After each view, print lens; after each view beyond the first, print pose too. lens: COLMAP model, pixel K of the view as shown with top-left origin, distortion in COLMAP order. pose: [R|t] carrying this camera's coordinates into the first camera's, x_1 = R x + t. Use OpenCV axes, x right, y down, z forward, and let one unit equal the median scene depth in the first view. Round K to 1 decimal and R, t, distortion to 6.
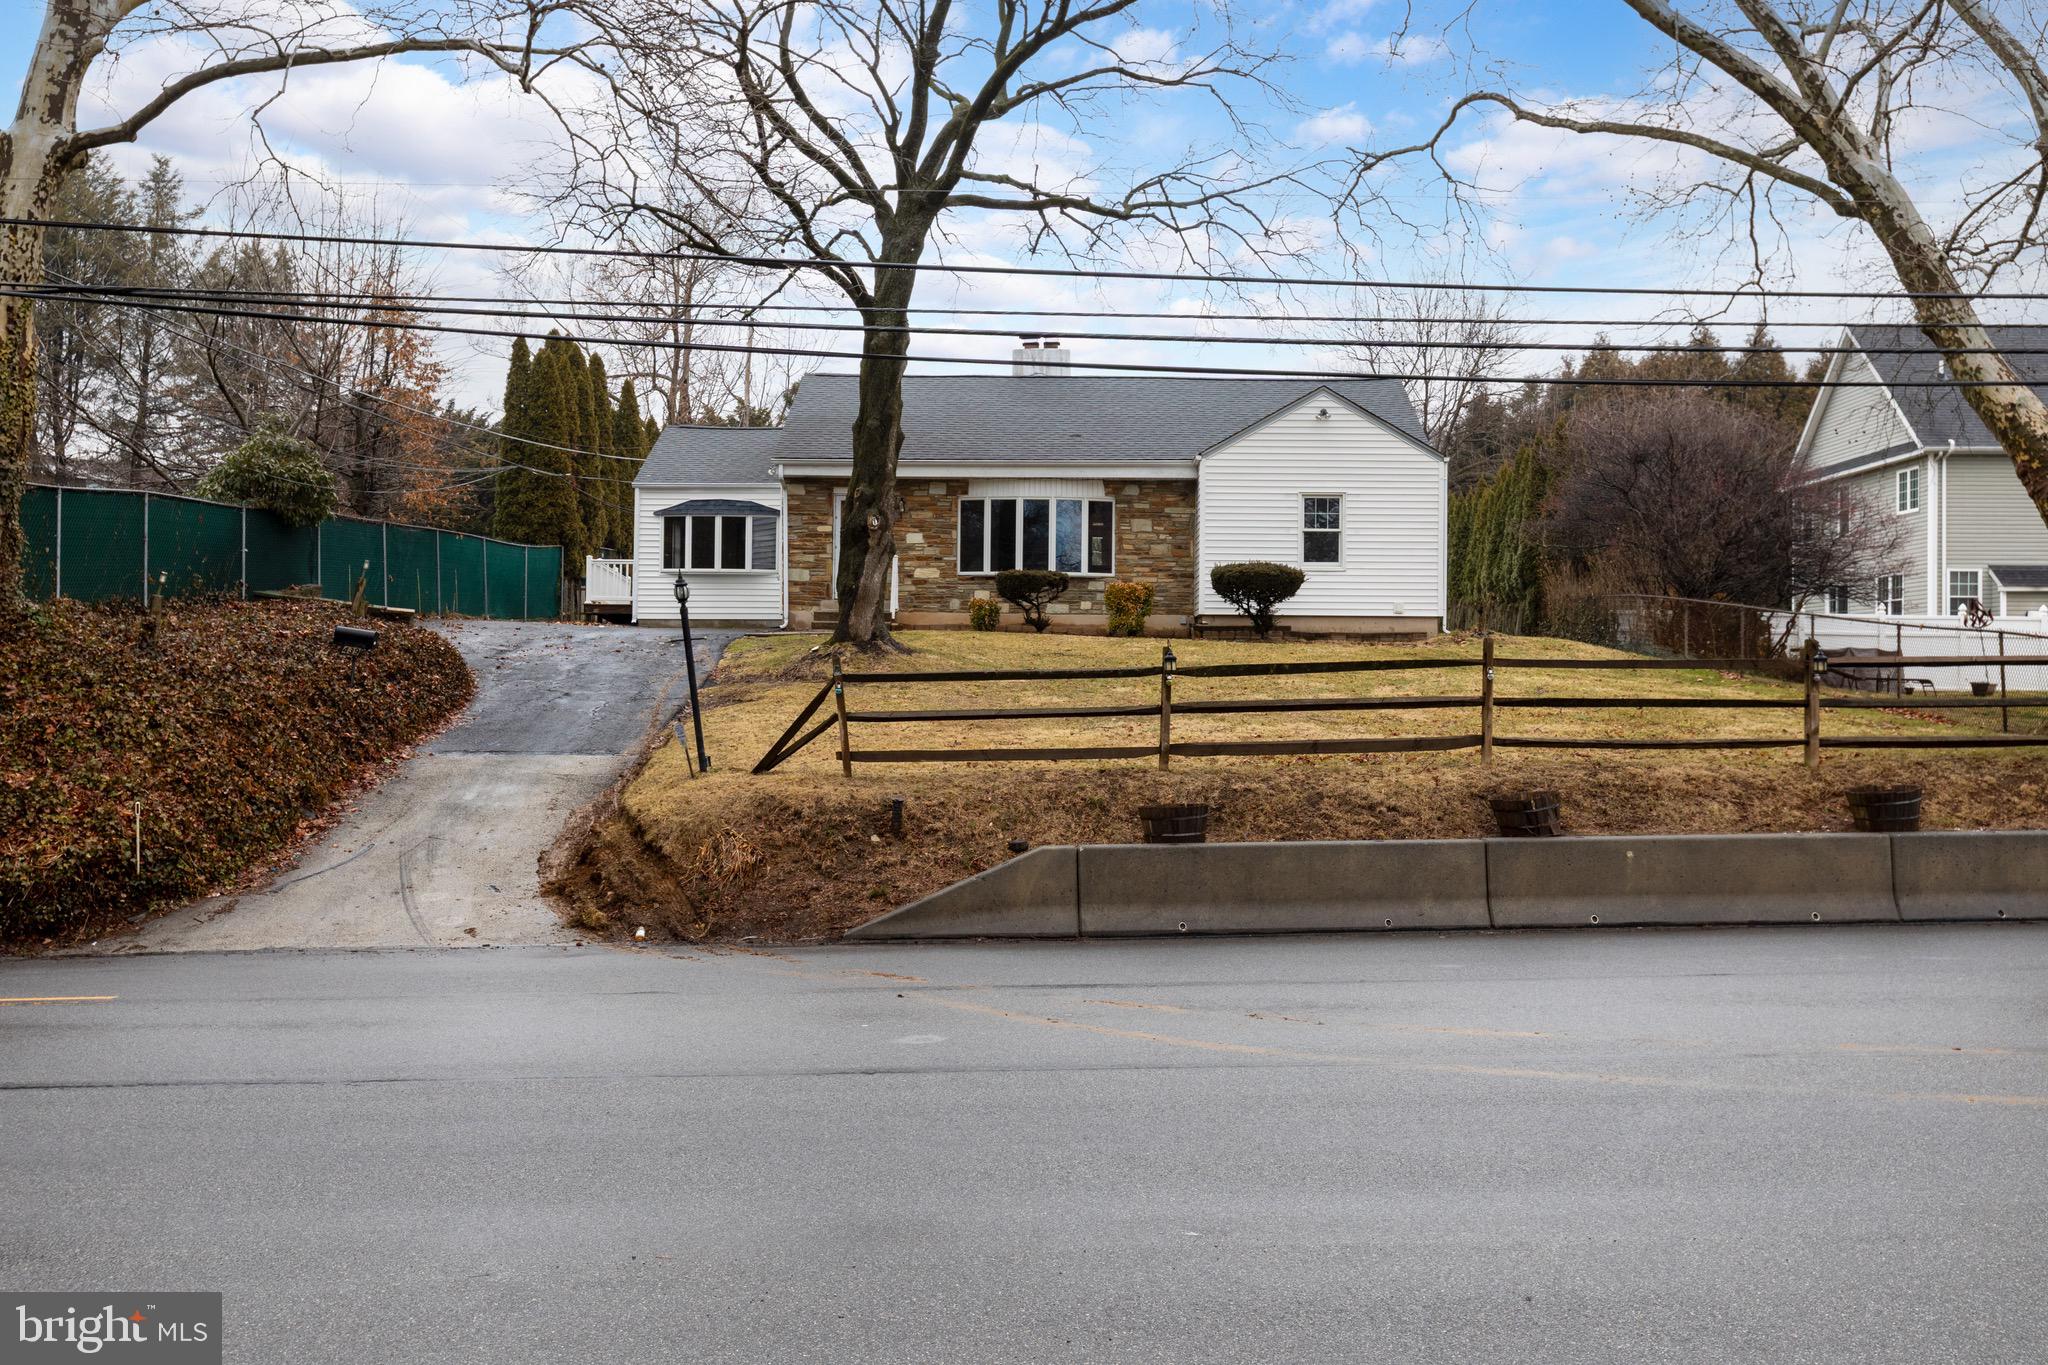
lens RADIAL K [[1960.1, 0, 1009.9], [0, 1960.1, 677.4], [0, 0, 1]] dist [0.044291, 0.000000]
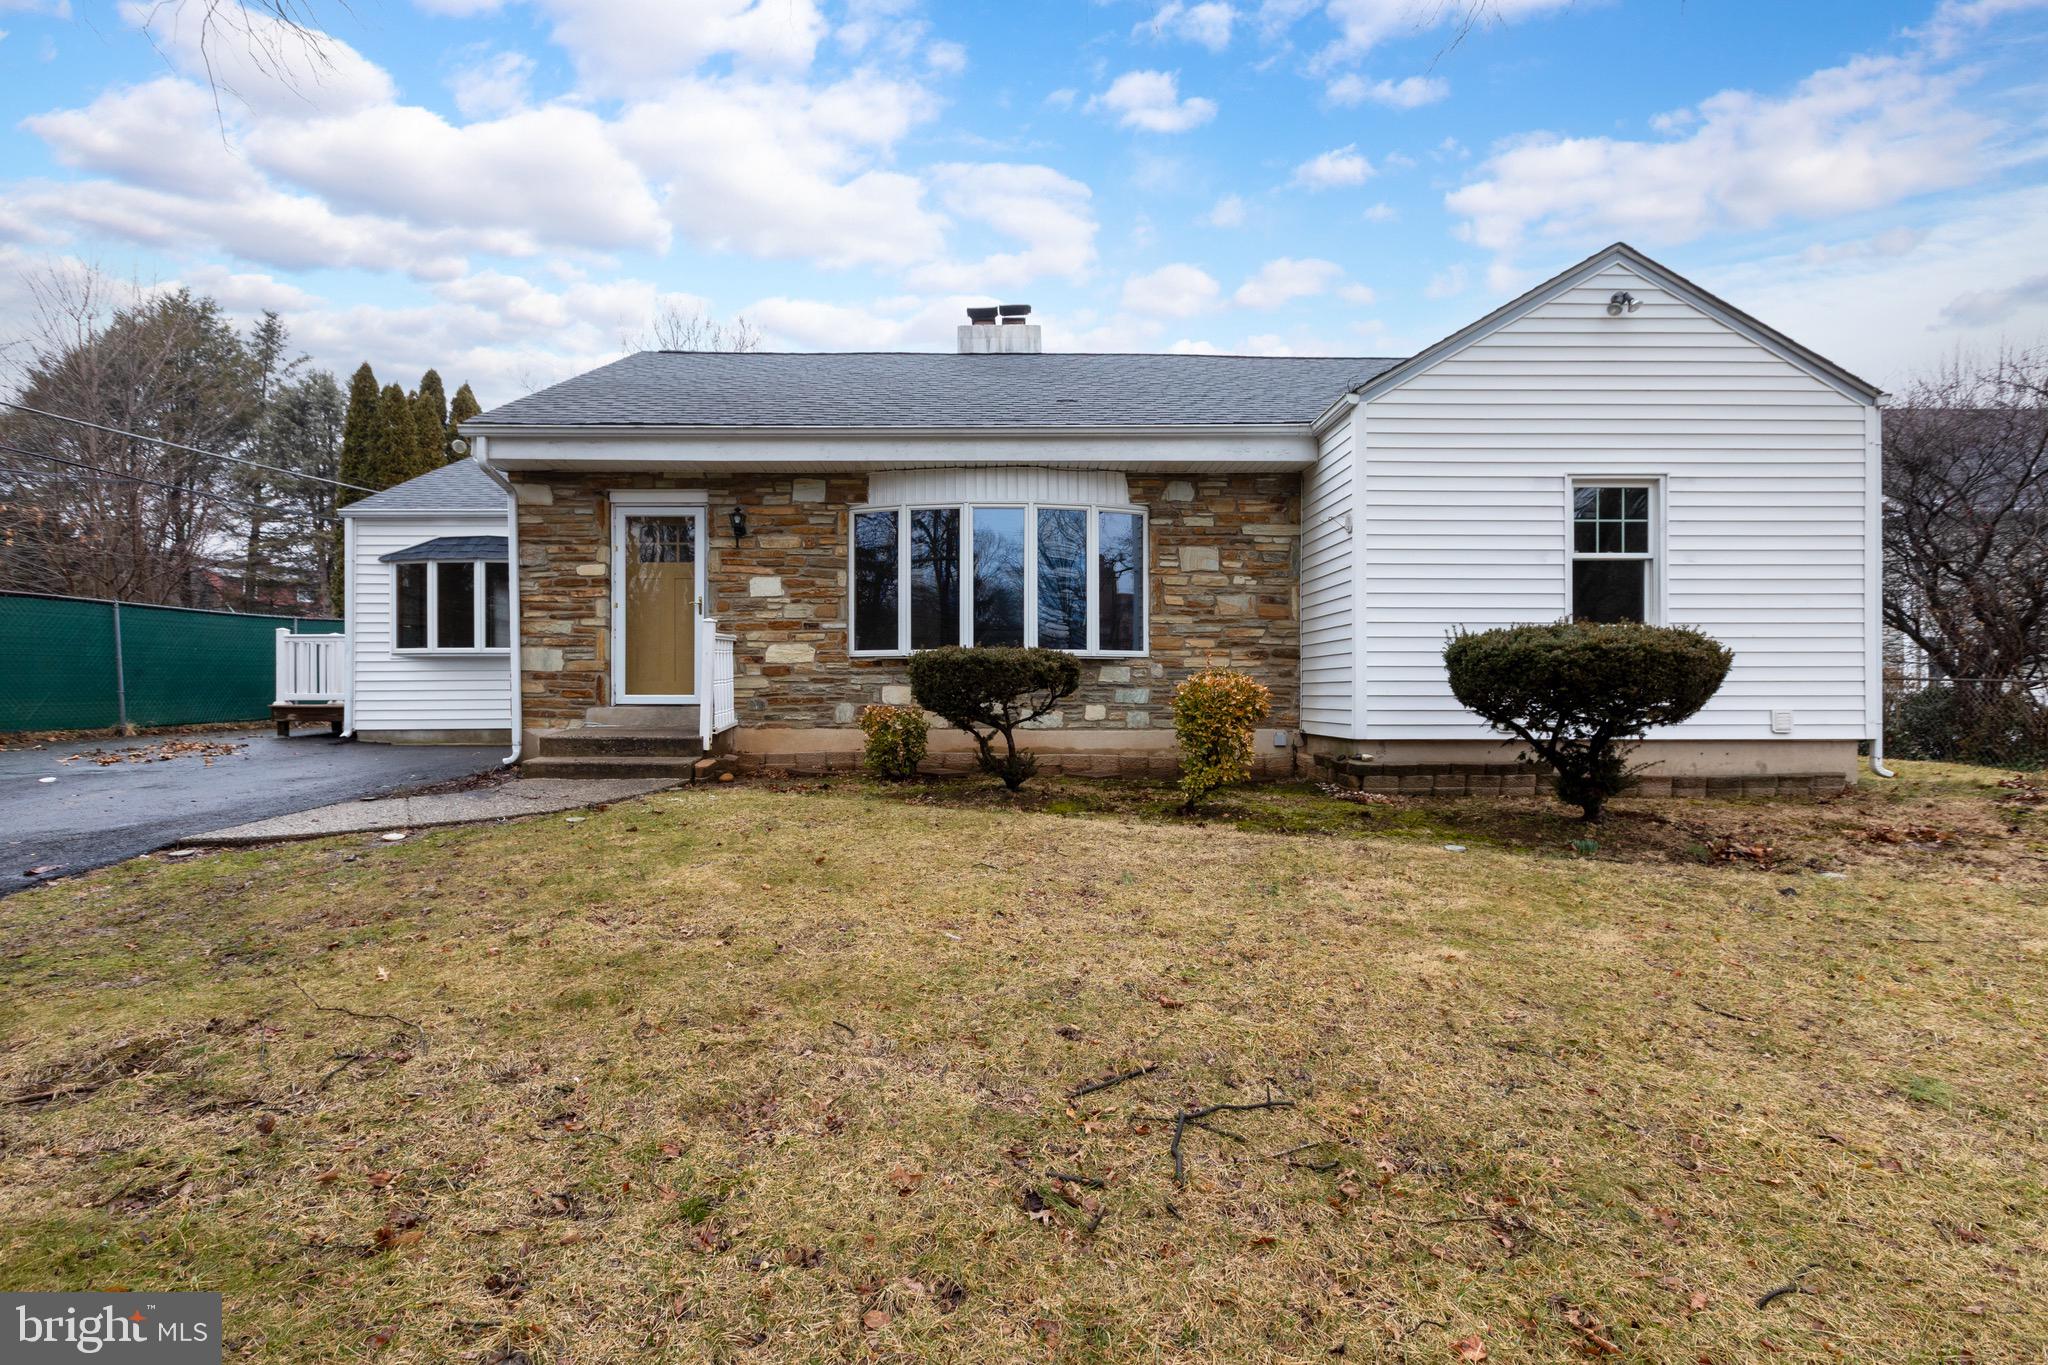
lens RADIAL K [[932.2, 0, 1012.6], [0, 932.2, 695.5], [0, 0, 1]] dist [-0.002424, -0.000652]
pose [[0.999137, -0.011066, 0.040035, 0.006749], [0.010993, 0.999937, 0.002043, -0.041927], [-0.040056, -0.001602, 0.999196, 0.750304]]
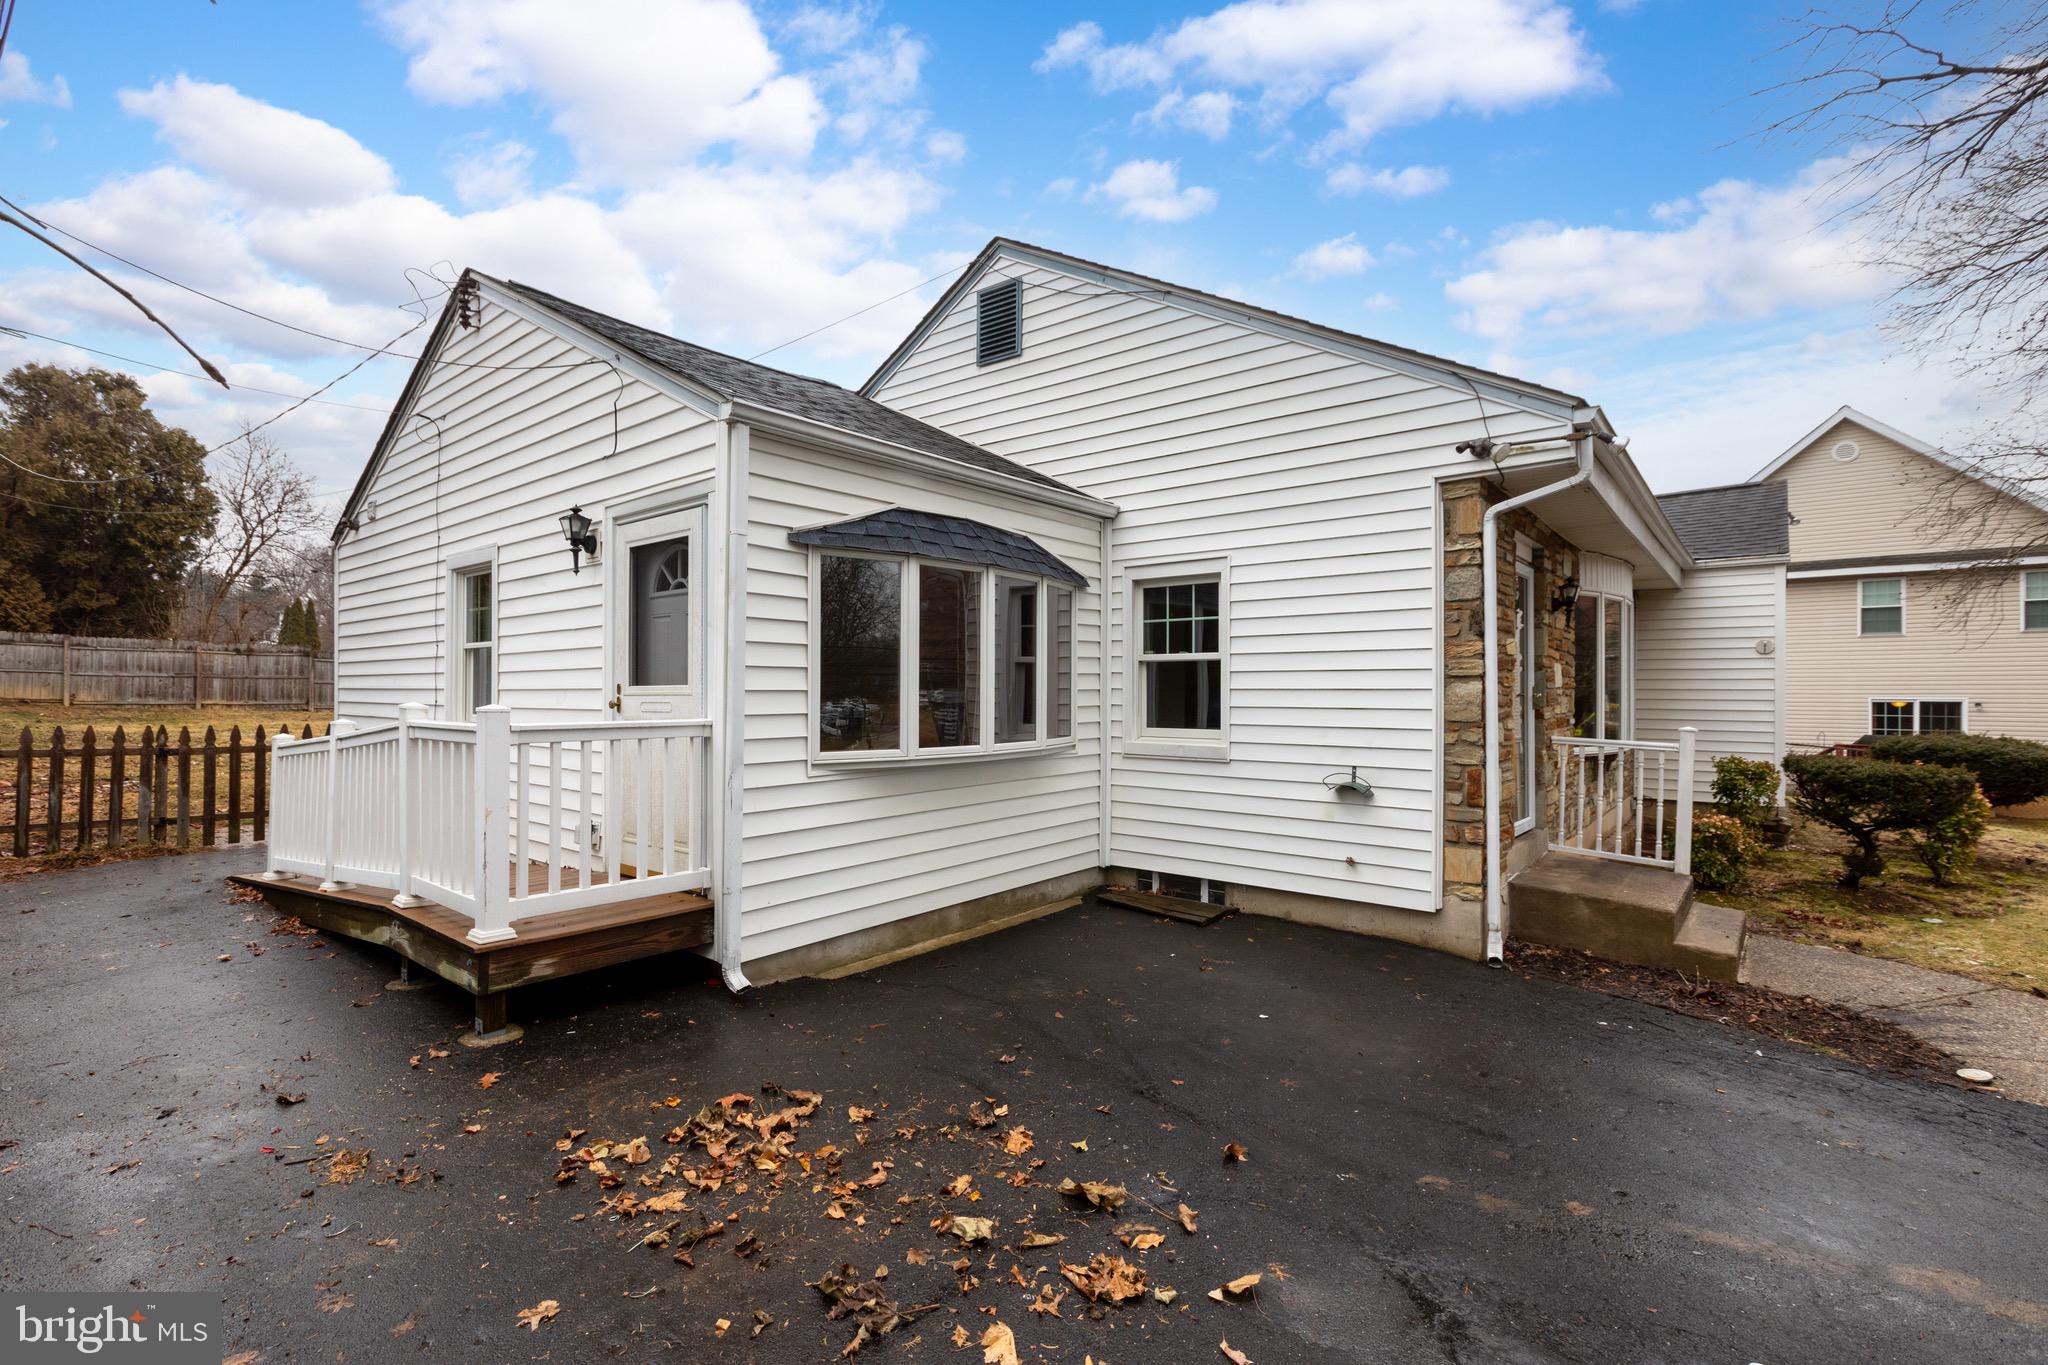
lens RADIAL K [[932.2, 0, 1028.6], [0, 932.2, 690.2], [0, 0, 1]] dist [-0.002424, -0.000652]
pose [[0.607721, -0.007030, 0.794120, -0.278715], [0.001567, 0.999969, 0.007654, -0.069564], [-0.794149, -0.003407, 0.607713, 0.968831]]
